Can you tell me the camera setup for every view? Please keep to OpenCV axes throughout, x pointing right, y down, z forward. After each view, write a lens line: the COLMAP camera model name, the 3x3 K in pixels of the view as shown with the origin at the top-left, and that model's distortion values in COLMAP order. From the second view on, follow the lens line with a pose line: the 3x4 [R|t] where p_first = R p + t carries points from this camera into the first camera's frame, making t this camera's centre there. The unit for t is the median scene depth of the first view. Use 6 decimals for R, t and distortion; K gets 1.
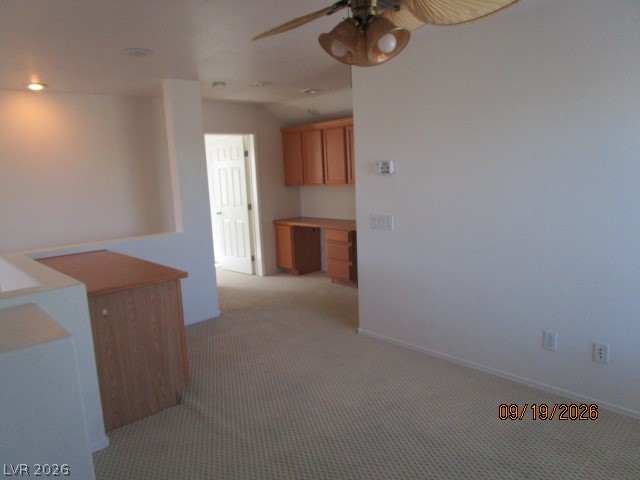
lens RADIAL K [[457.1, 0, 315.8], [0, 457.1, 241.4], [0, 0, 1]] dist [-0.035211, 0.012539]
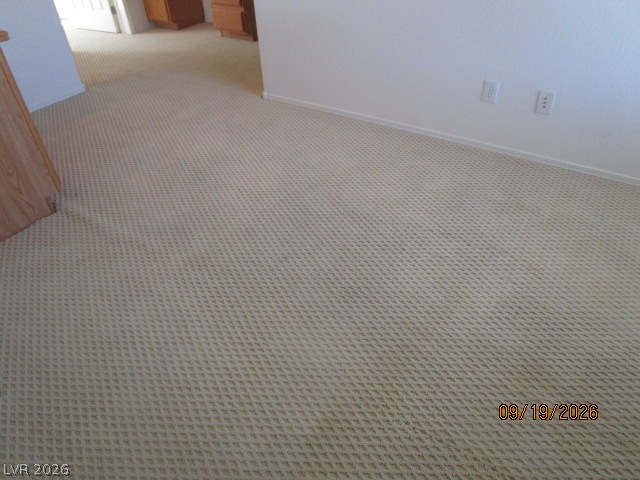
lens RADIAL K [[457.1, 0, 315.8], [0, 457.1, 241.4], [0, 0, 1]] dist [-0.035211, 0.012539]
pose [[0.971083, -0.145428, 0.189334, -0.010612], [0.033854, 0.868924, 0.493787, 0.019304], [-0.236328, -0.473099, 0.848721, 0.140301]]
